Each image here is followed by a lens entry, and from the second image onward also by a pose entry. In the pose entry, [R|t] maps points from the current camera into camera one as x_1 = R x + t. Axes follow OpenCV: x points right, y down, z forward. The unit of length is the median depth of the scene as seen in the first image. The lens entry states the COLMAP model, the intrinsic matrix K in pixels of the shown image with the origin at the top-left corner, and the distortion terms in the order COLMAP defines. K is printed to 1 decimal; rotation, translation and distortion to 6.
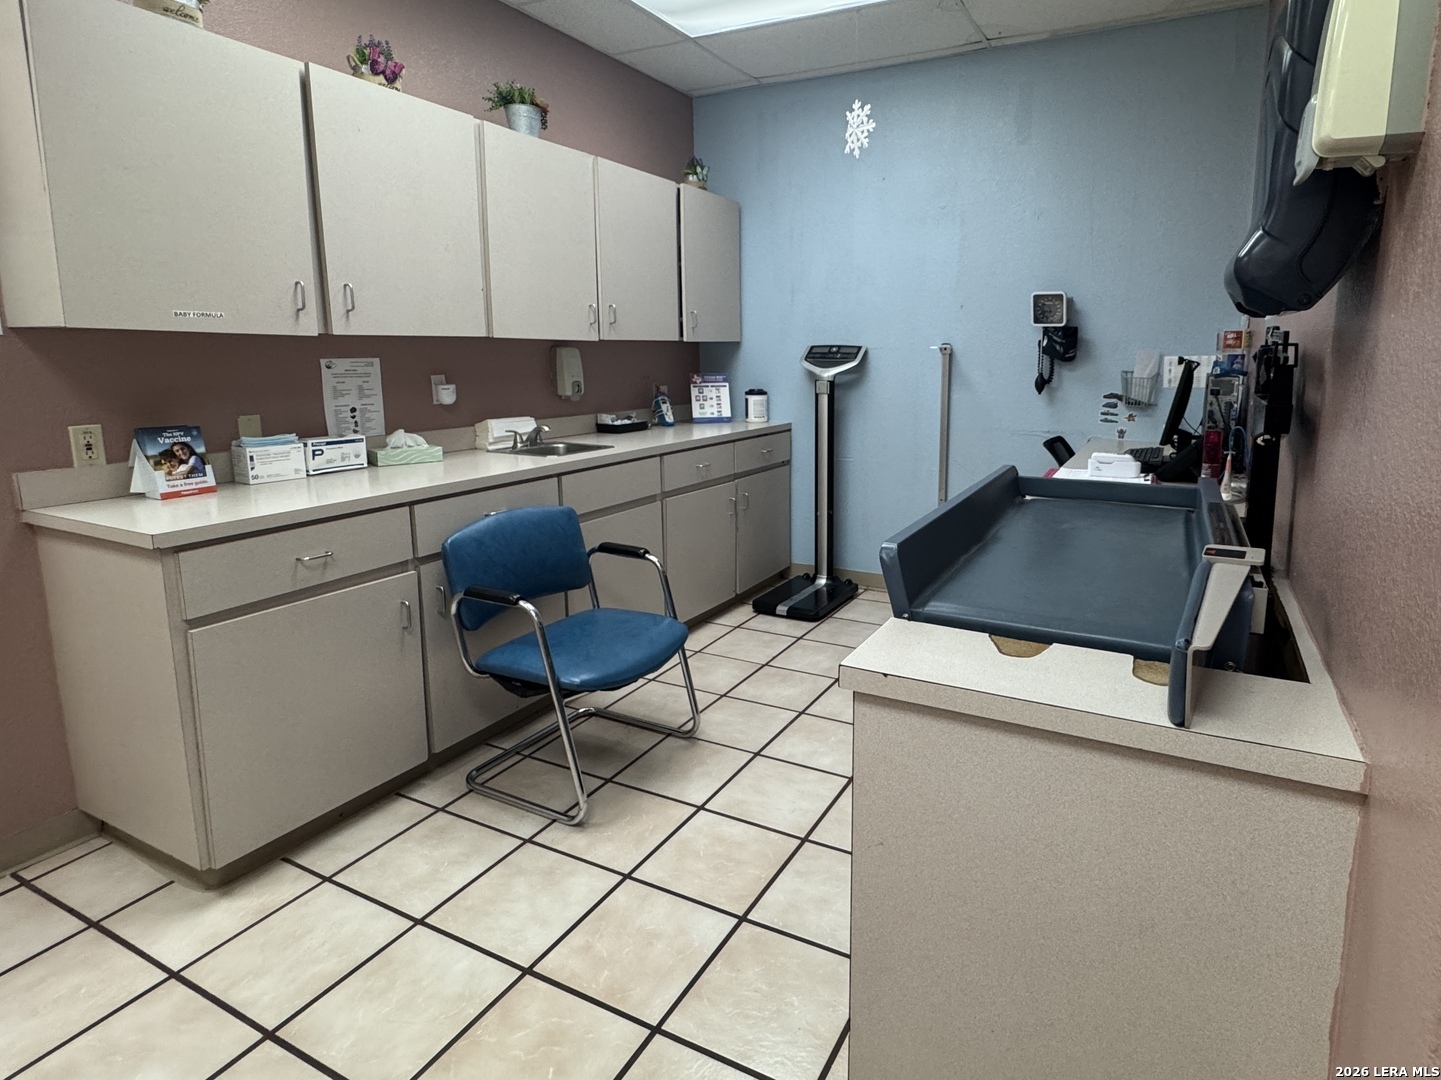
lens RADIAL K [[788.1, 0, 795.1], [0, 788.1, 471.4], [0, 0, 1]] dist [-0.006132, -0.001091]
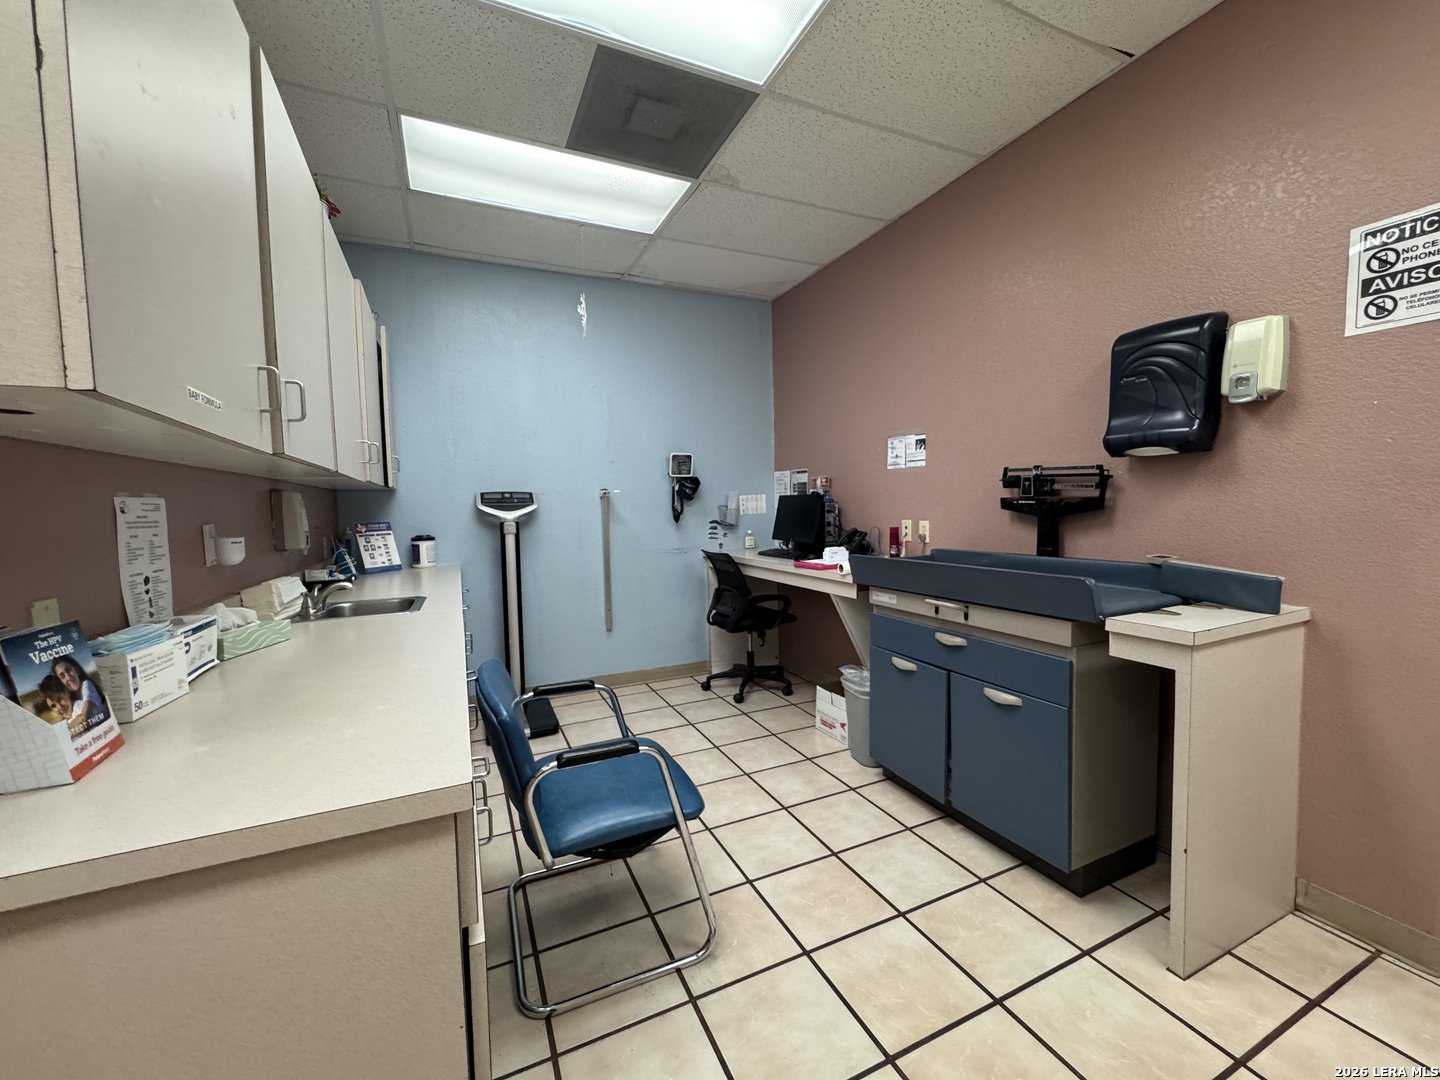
lens RADIAL K [[581.5, 0, 721.6], [0, 581.5, 536.7], [0, 0, 1]] dist [-0.004320, 0.000367]
pose [[0.630773, -0.062476, 0.773449, -0.480998], [0.142869, 0.989064, -0.036622, -0.023620], [-0.762702, 0.133602, 0.632800, 0.277527]]
